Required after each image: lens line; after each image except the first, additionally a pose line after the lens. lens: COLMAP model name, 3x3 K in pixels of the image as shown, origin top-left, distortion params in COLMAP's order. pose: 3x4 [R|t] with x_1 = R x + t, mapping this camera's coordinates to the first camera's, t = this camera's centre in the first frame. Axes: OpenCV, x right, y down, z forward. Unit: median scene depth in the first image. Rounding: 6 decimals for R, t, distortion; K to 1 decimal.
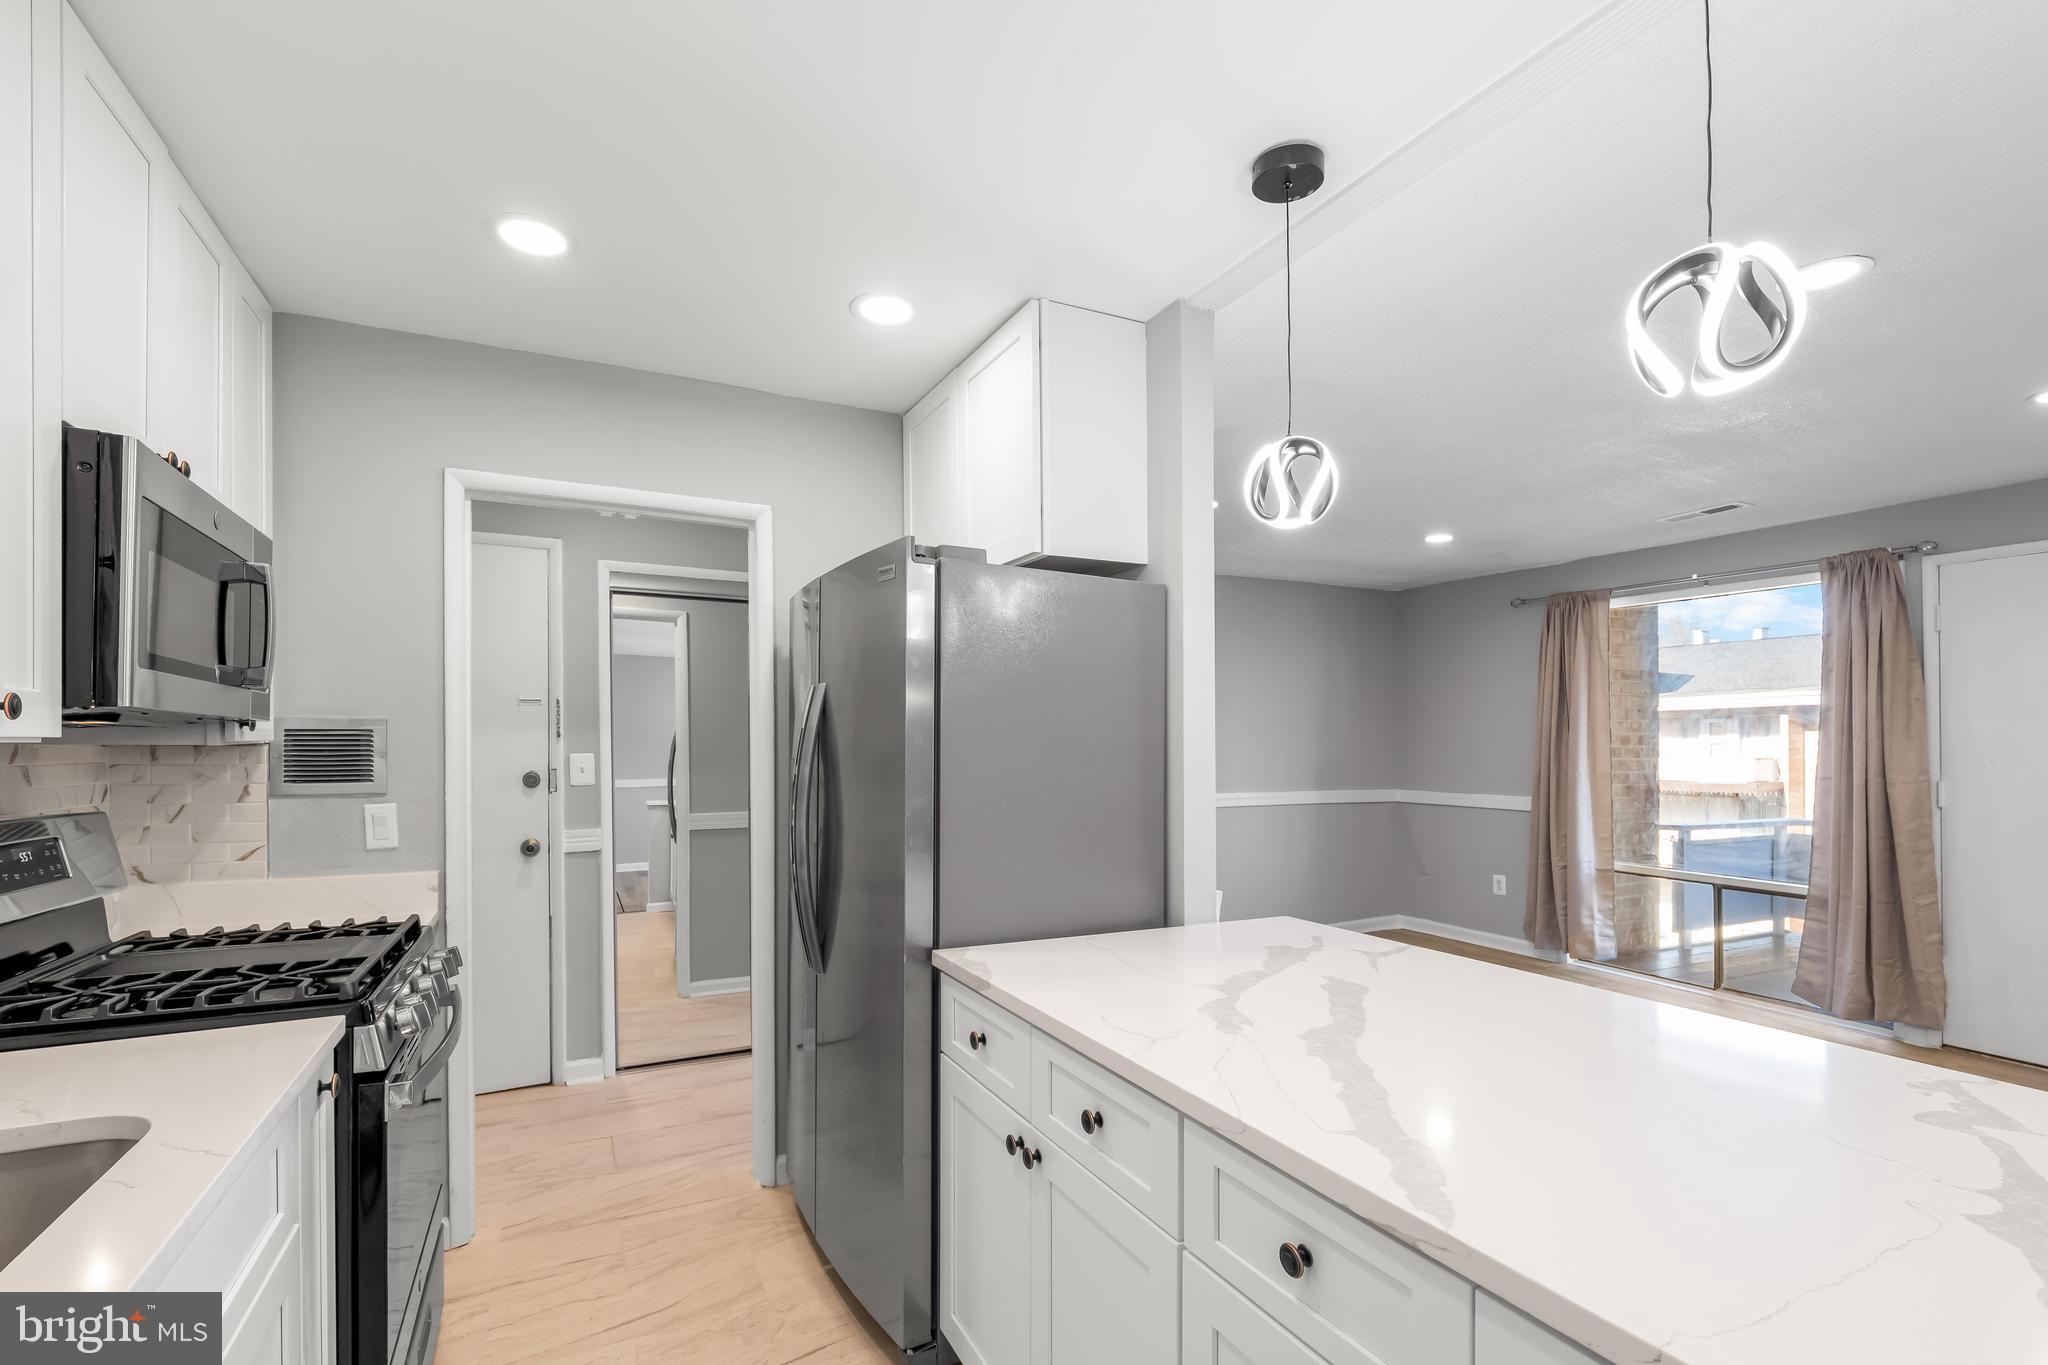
lens RADIAL K [[921.5, 0, 1015.2], [0, 921.5, 742.9], [0, 0, 1]] dist [-0.002105, -0.000270]
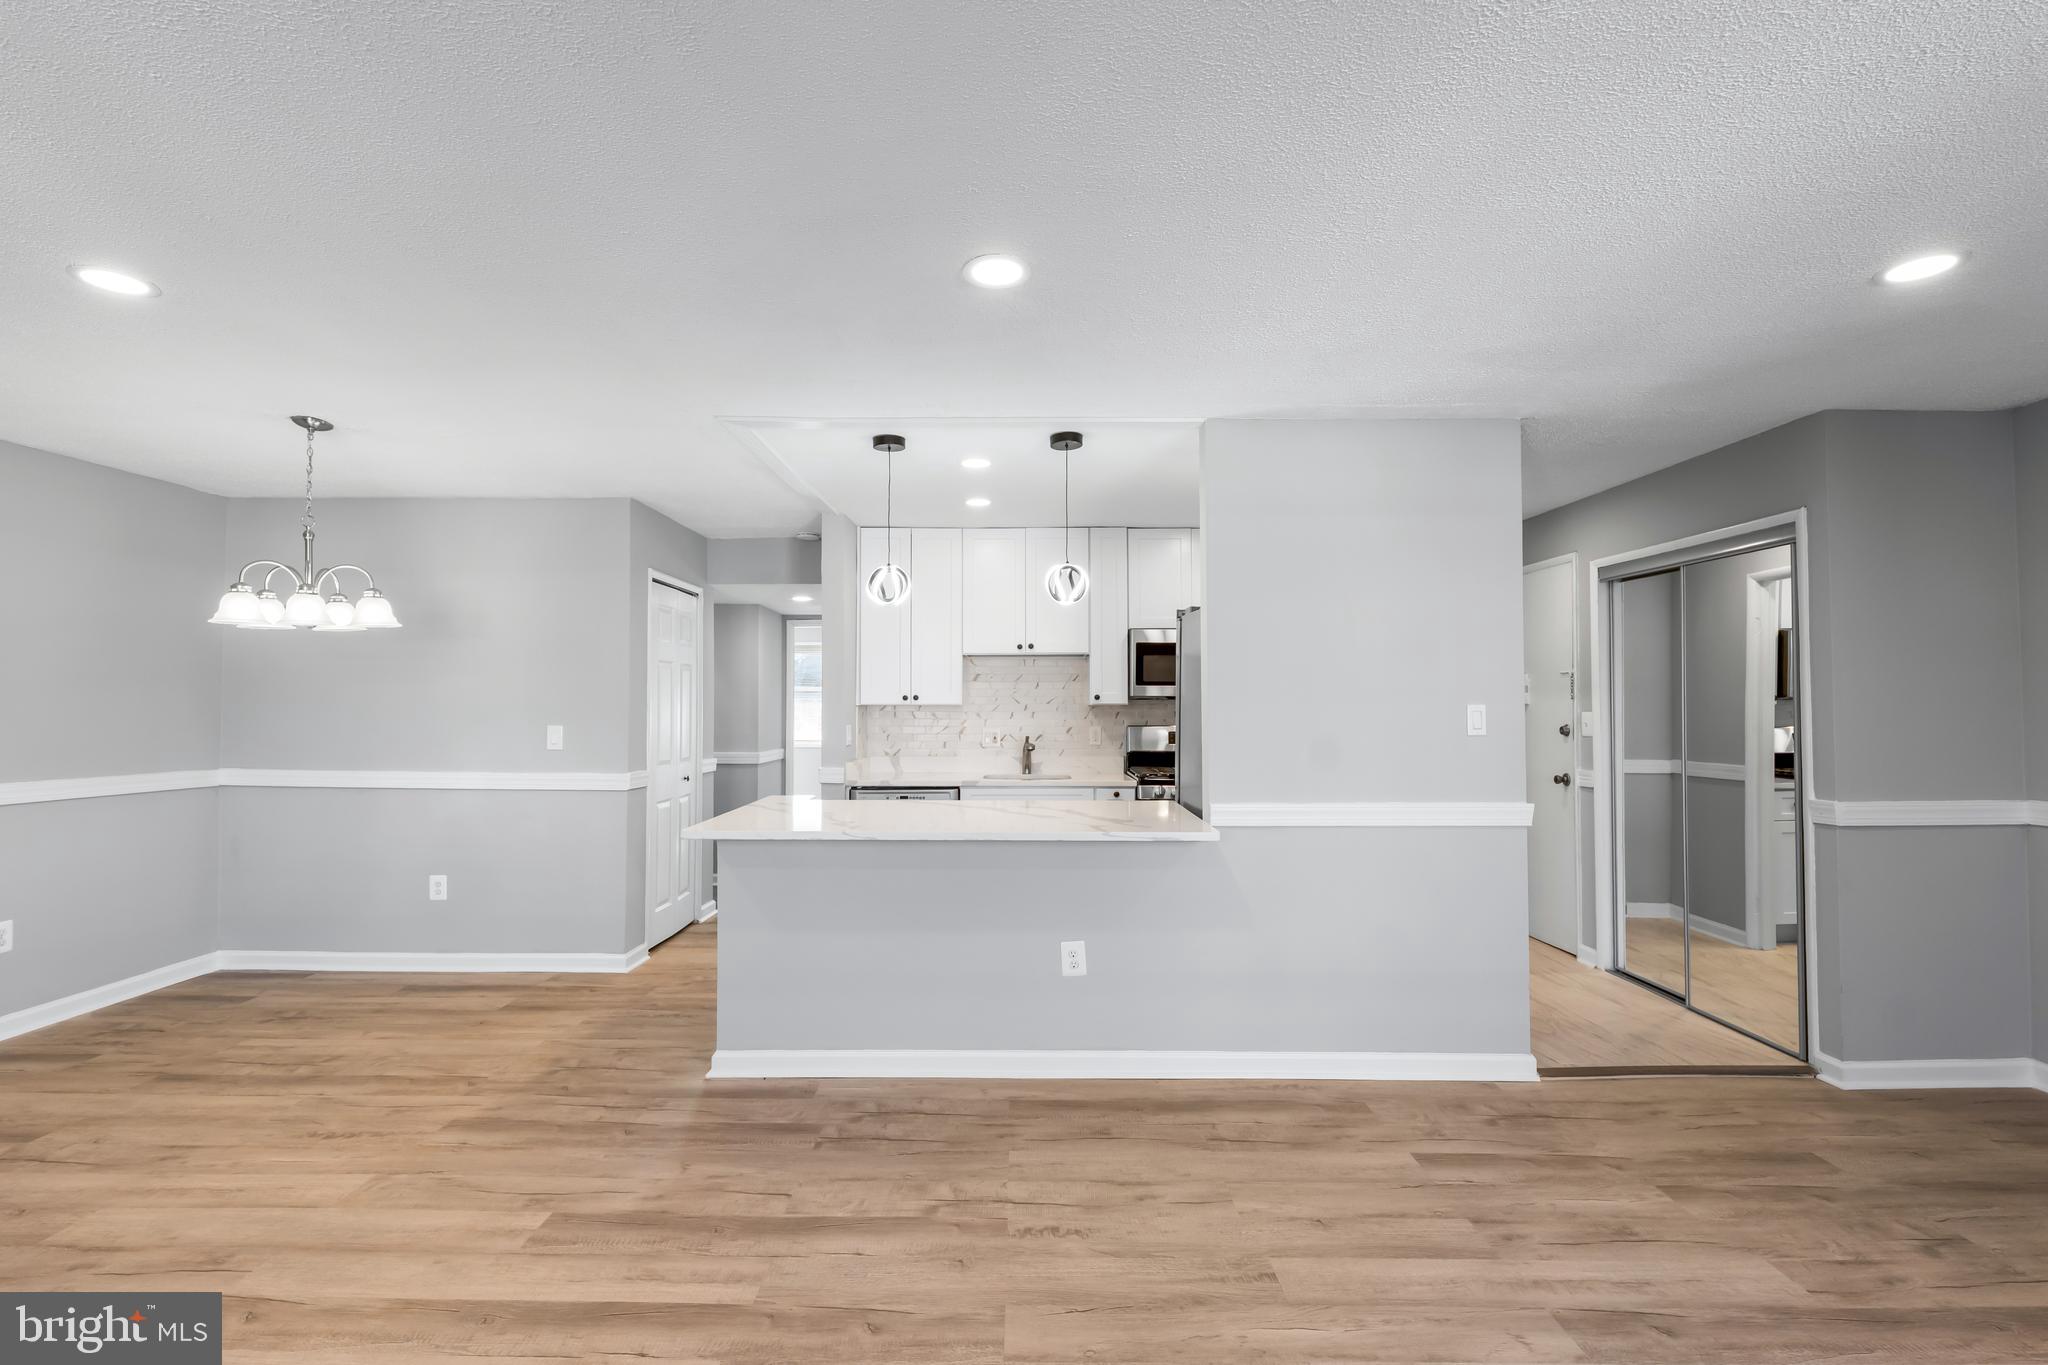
lens RADIAL K [[908.6, 0, 1017.8], [0, 908.6, 689.5], [0, 0, 1]] dist [-0.003033, -0.000049]
pose [[-0.447905, -0.014050, -0.893971, 0.955200], [0.002875, 0.999849, -0.017154, -0.000386], [0.894077, -0.010253, -0.447796, 0.784956]]
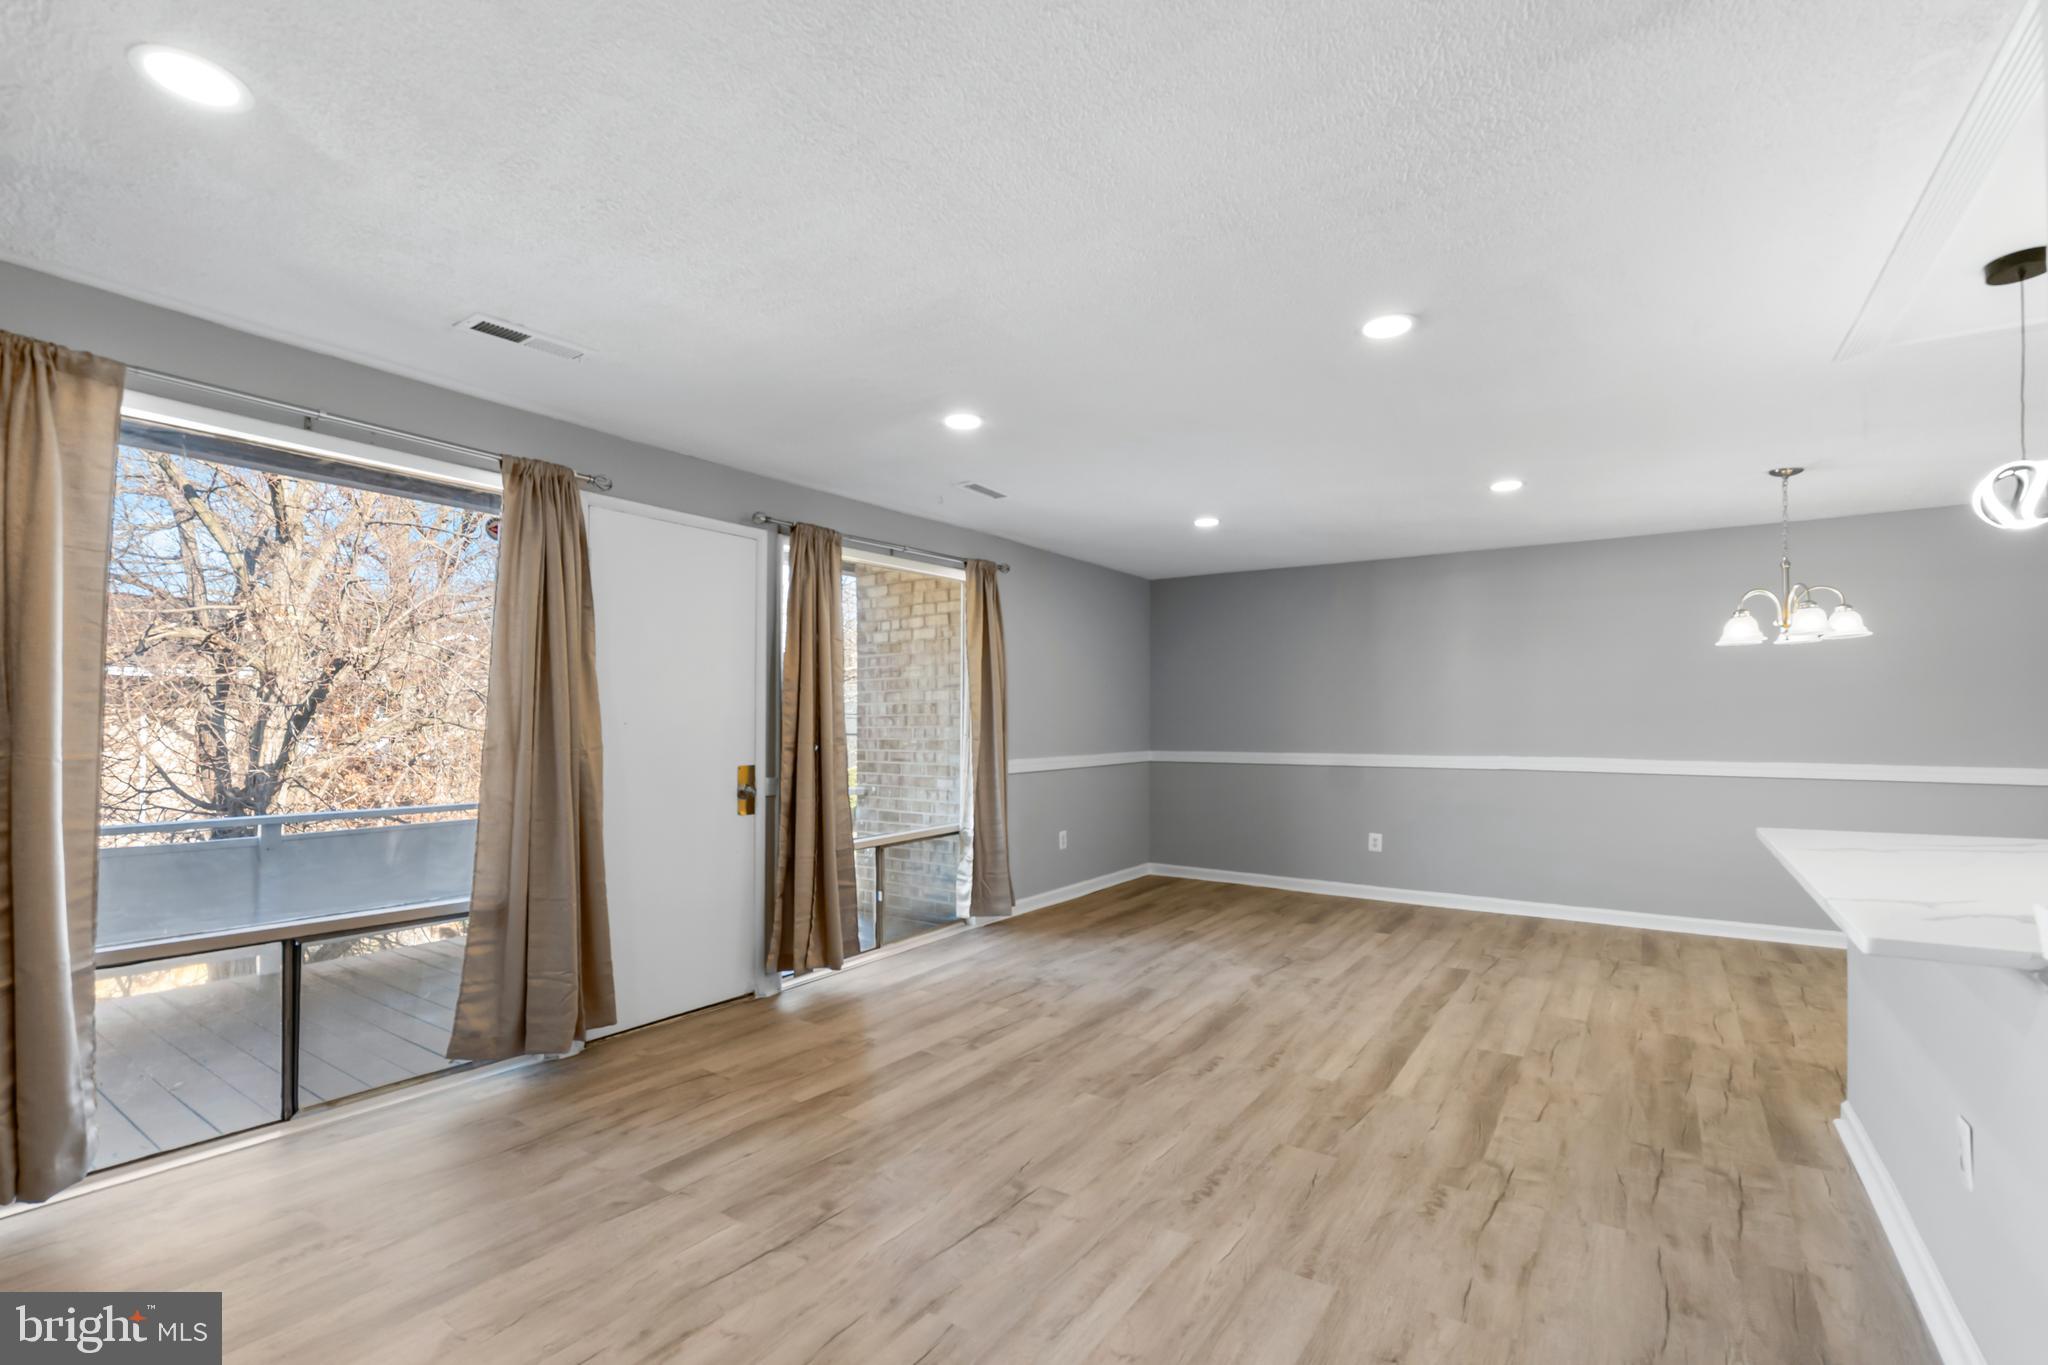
lens RADIAL K [[926.7, 0, 1032.7], [0, 926.7, 708.1], [0, 0, 1]] dist [-0.001516, -0.000272]
pose [[-0.500003, 0.017475, 0.865847, 0.010419], [0.000640, 0.999804, -0.019808, 0.022338], [-0.866023, -0.009350, -0.499916, 1.082582]]
